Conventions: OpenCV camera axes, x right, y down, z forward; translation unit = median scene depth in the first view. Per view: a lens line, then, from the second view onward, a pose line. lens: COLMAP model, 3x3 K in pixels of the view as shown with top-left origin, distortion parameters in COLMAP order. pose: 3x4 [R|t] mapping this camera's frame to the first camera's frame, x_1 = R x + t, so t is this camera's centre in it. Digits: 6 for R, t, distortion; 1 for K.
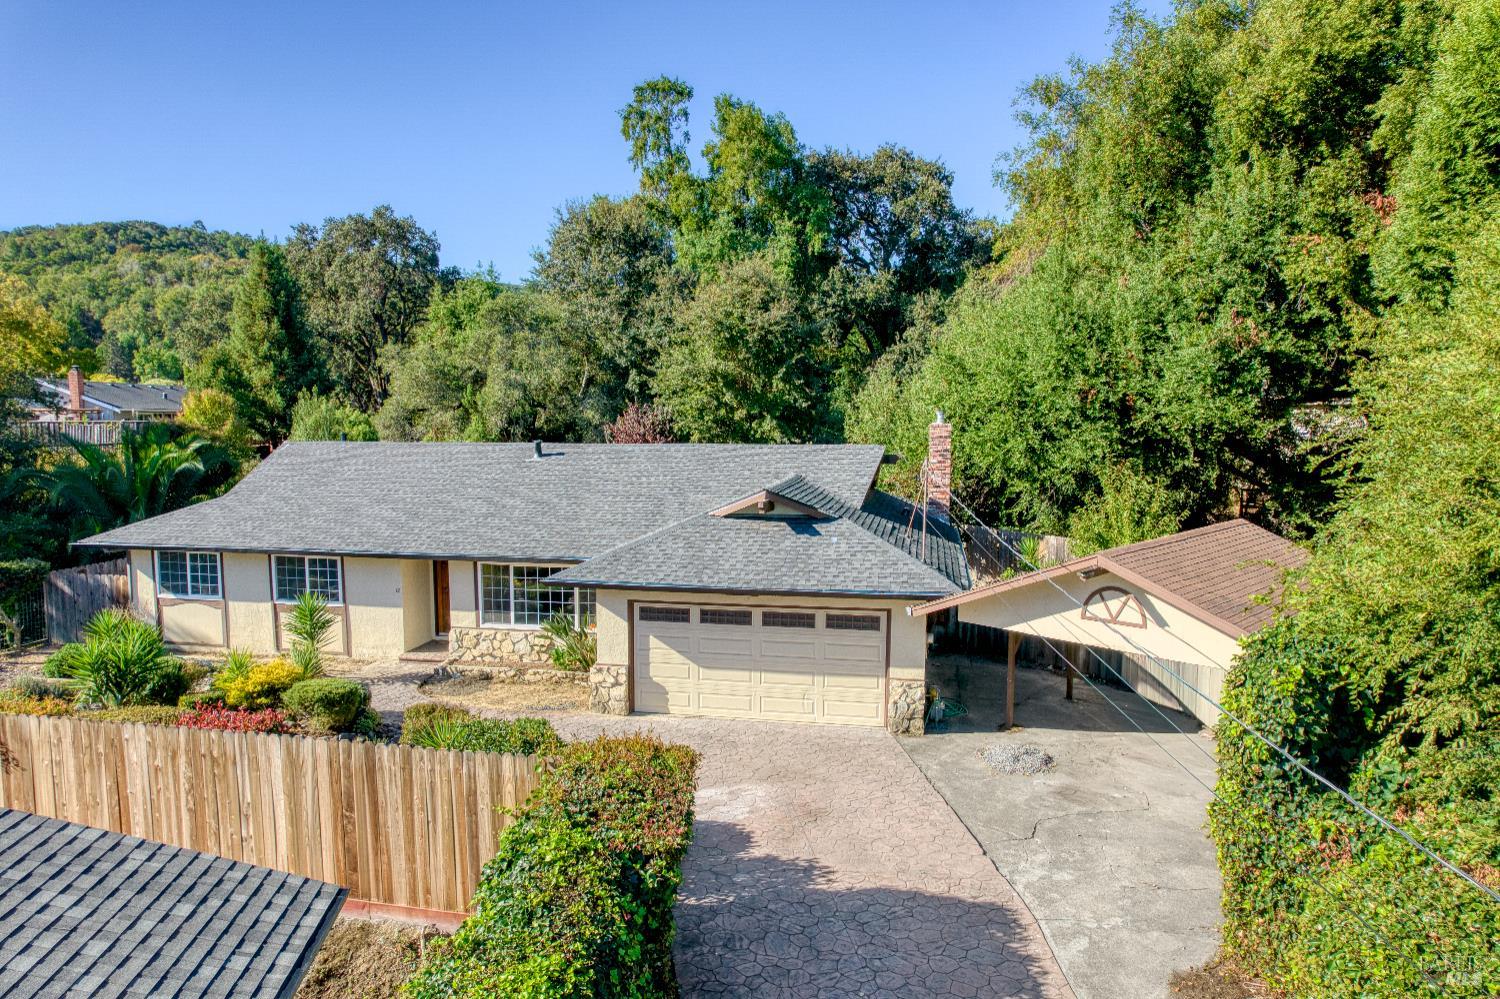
lens RADIAL K [[957.5, 0, 748.0], [0, 957.5, 505.0], [0, 0, 1]] dist [-0.073000, 0.065558]
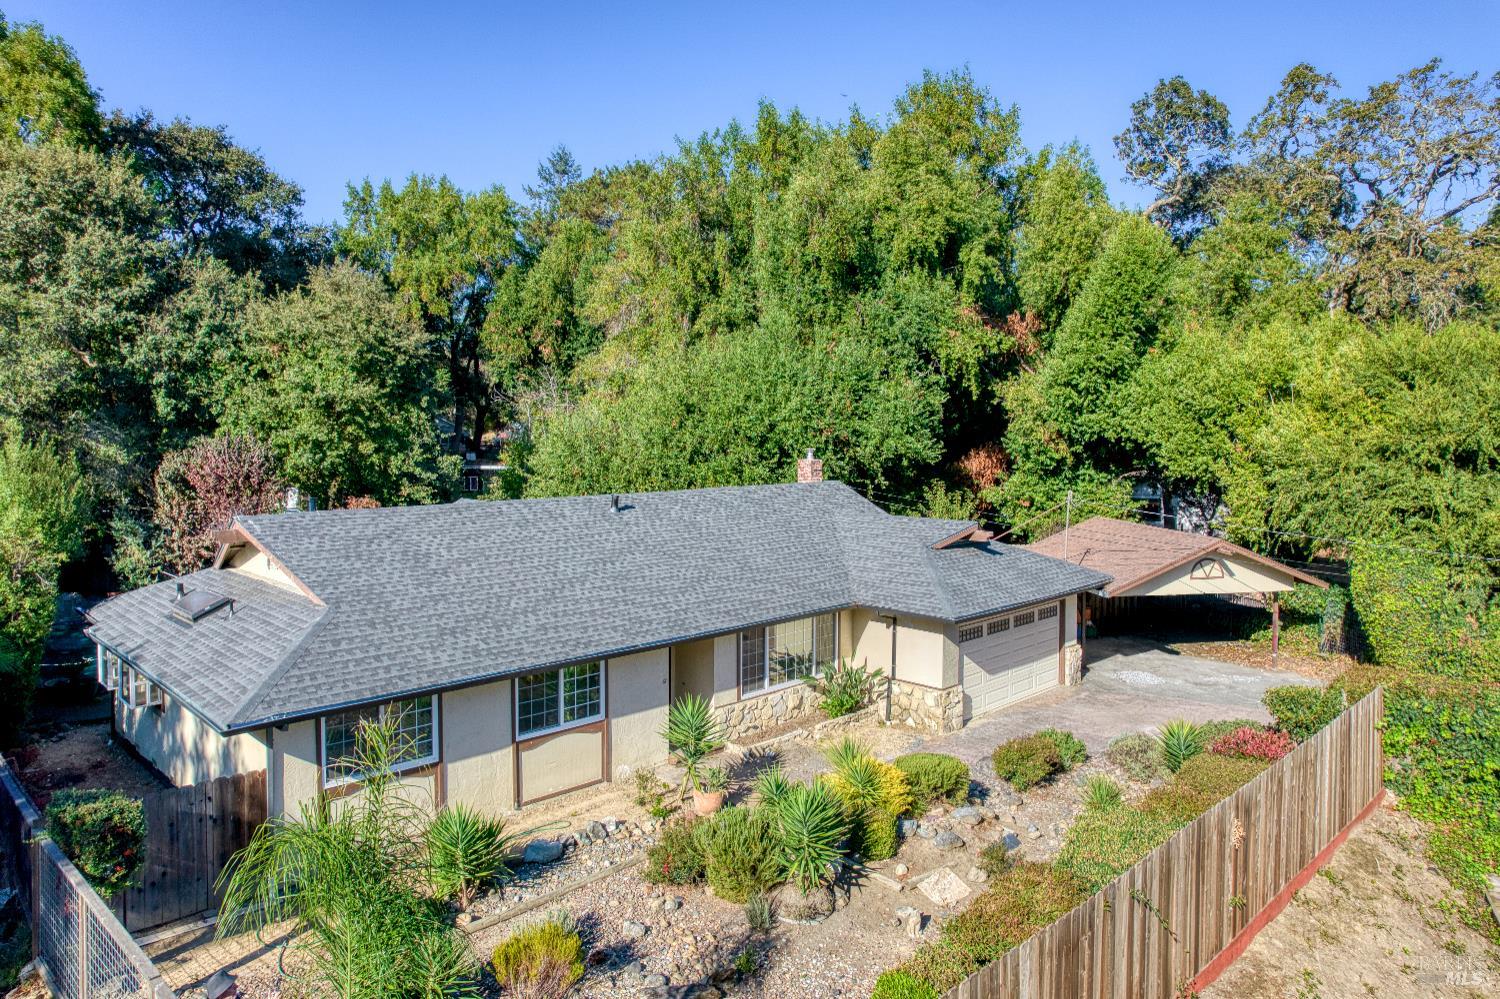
lens RADIAL K [[957.5, 0, 748.0], [0, 957.5, 505.0], [0, 0, 1]] dist [-0.073000, 0.065558]
pose [[0.567337, -0.061408, 0.821193, -0.672564], [0.076872, 0.996811, 0.021432, -0.050717], [-0.819890, 0.050968, 0.570249, 0.307087]]
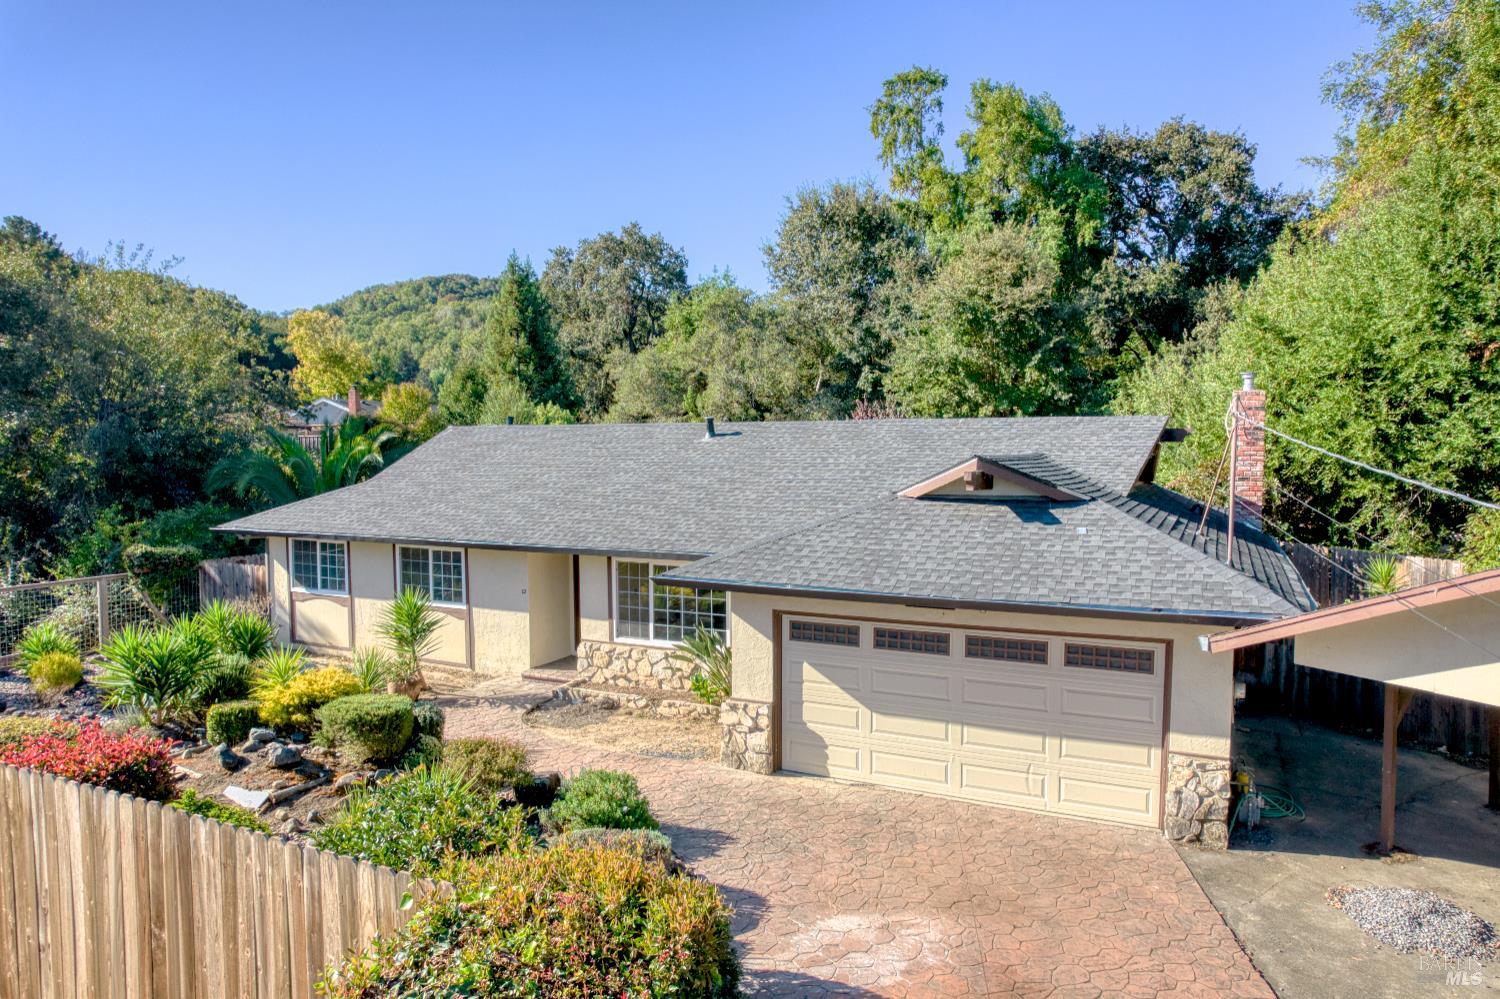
lens RADIAL K [[957.5, 0, 748.0], [0, 957.5, 505.0], [0, 0, 1]] dist [-0.073000, 0.065558]
pose [[0.961843, 0.012147, -0.273333, 0.027089], [-0.021325, 0.999303, -0.030632, 0.024414], [0.272770, 0.035291, 0.961432, 0.174792]]
